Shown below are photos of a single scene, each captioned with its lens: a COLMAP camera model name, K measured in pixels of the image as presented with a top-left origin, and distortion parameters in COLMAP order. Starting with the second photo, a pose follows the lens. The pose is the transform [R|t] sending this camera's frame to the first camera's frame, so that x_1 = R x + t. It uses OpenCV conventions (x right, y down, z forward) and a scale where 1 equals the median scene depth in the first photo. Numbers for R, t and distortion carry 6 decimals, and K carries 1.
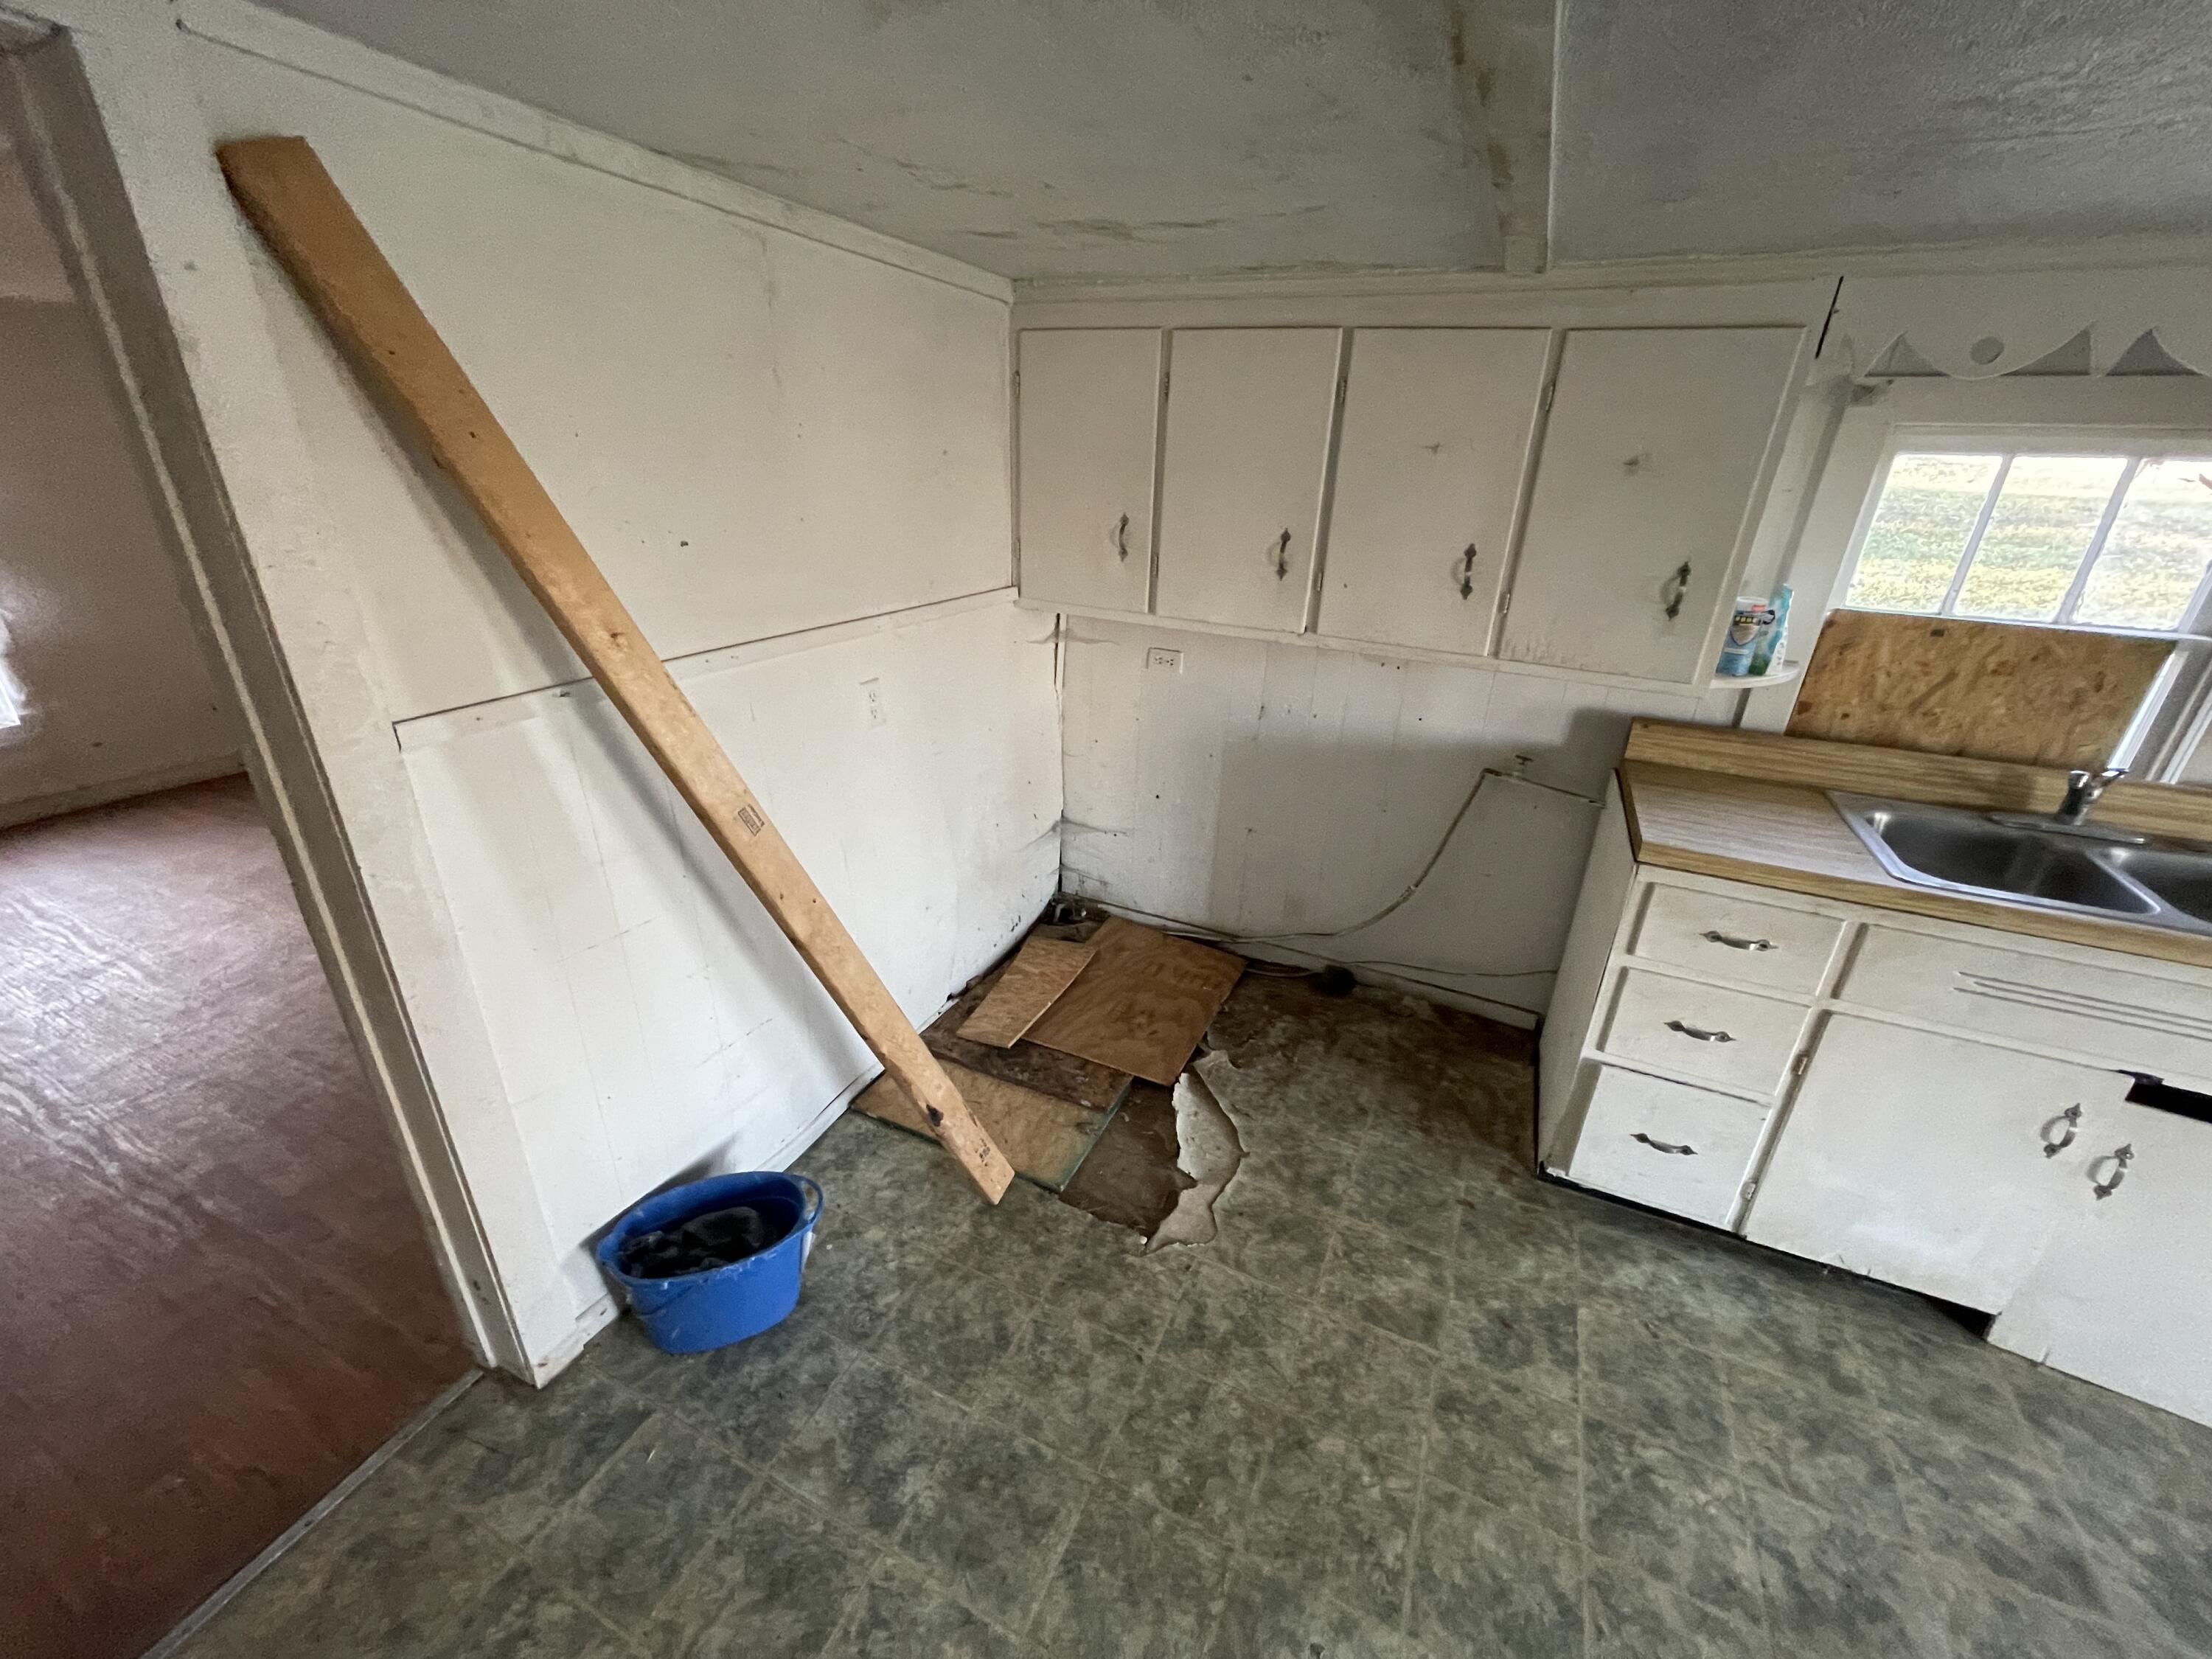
lens RADIAL K [[891.9, 0, 1104.5], [0, 891.9, 830.9], [0, 0, 1]] dist [-0.002315, 0.000626]
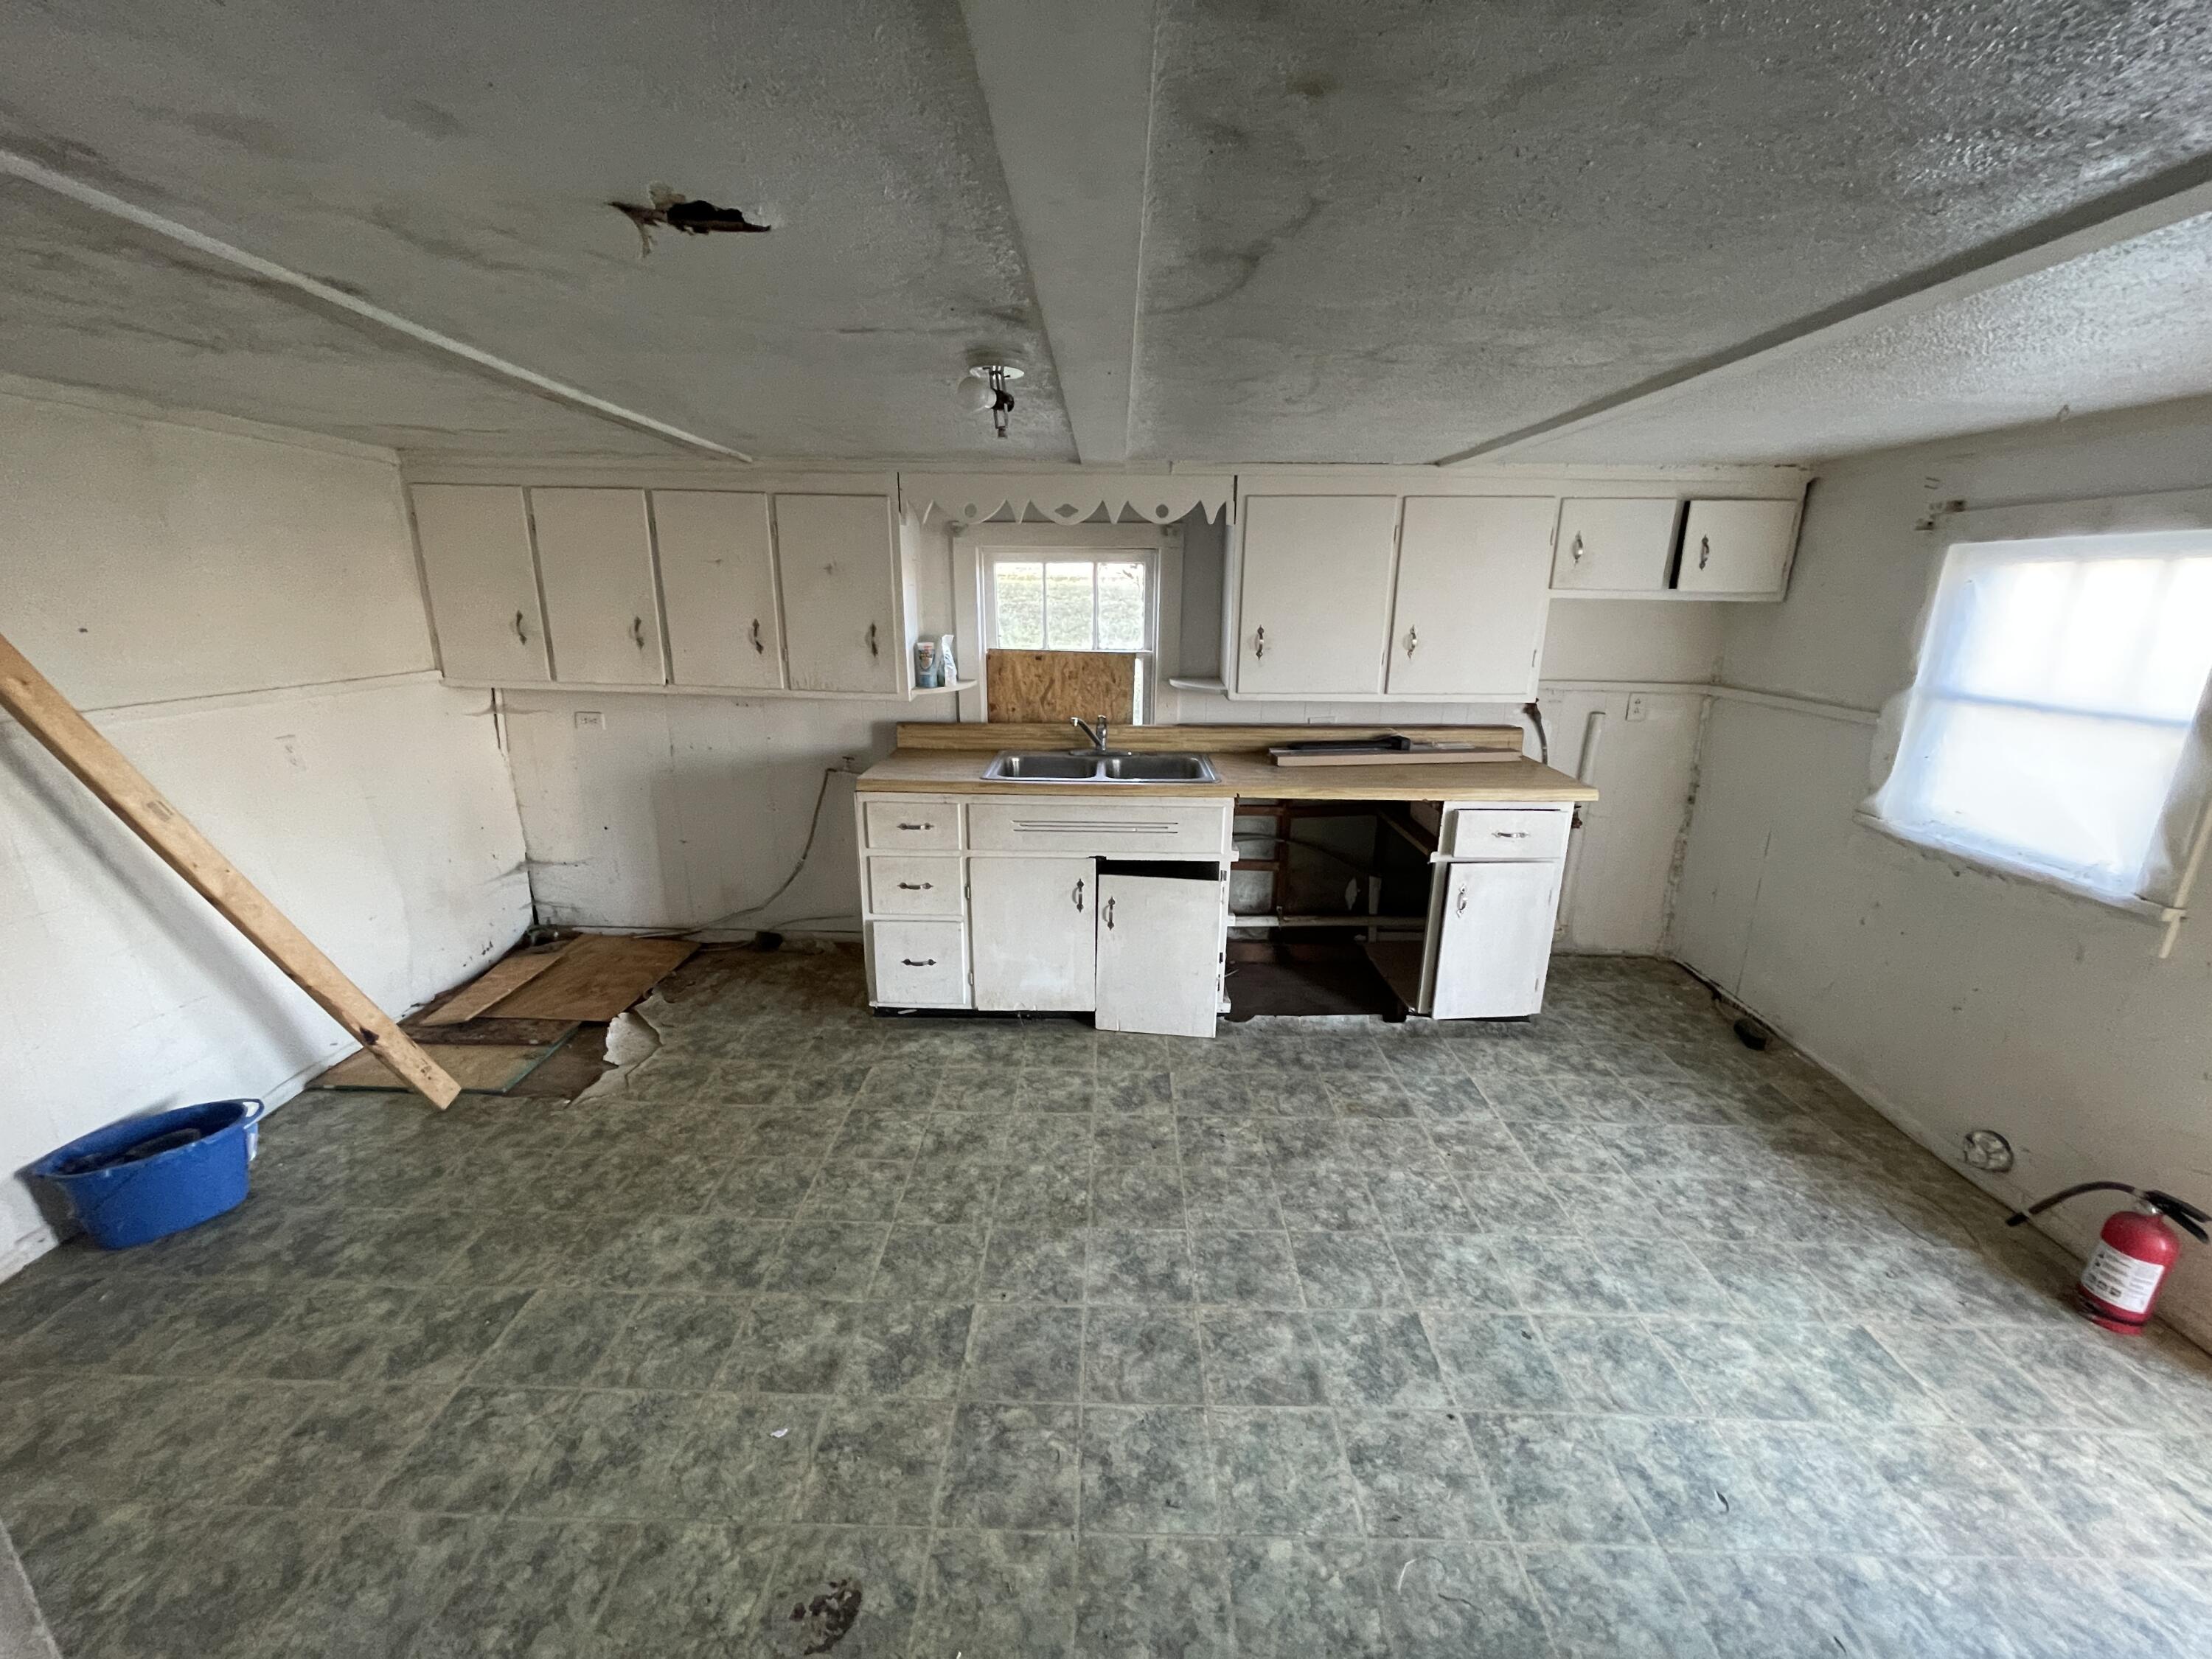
lens RADIAL K [[891.9, 0, 1105.8], [0, 891.9, 835.8], [0, 0, 1]] dist [-0.002315, 0.000626]
pose [[0.909776, -0.129189, 0.394485, 0.294017], [0.176338, 0.980606, -0.085540, 0.295652], [-0.375784, 0.147385, 0.914912, -0.617898]]
